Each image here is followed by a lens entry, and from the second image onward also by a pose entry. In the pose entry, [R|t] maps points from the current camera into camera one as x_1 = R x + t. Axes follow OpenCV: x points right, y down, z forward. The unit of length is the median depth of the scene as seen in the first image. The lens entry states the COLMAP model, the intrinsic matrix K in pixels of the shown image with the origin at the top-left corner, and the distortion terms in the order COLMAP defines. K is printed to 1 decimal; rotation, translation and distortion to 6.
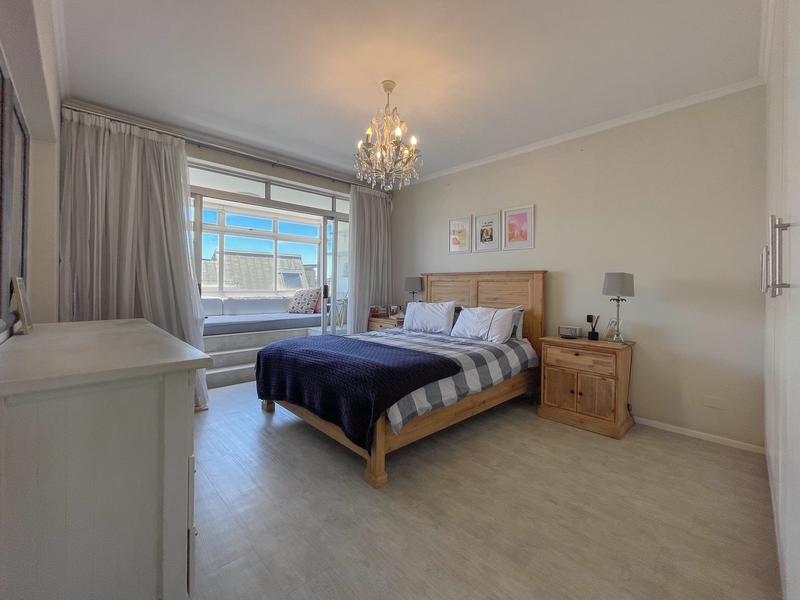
lens RADIAL K [[331.5, 0, 392.3], [0, 331.5, 286.5], [0, 0, 1]] dist [-0.003406, 0.000107]
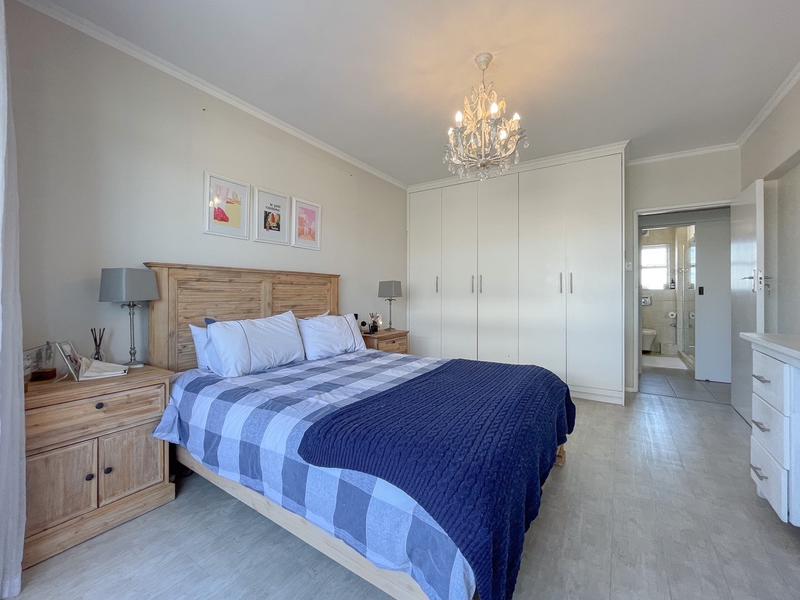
lens RADIAL K [[331.5, 0, 401.5], [0, 331.5, 294.3], [0, 0, 1]] dist [-0.003406, 0.000107]
pose [[-0.232649, -0.023461, 0.972278, -0.532178], [-0.014236, 0.999684, 0.020716, -0.010563], [-0.972457, -0.009022, -0.232909, 0.922667]]
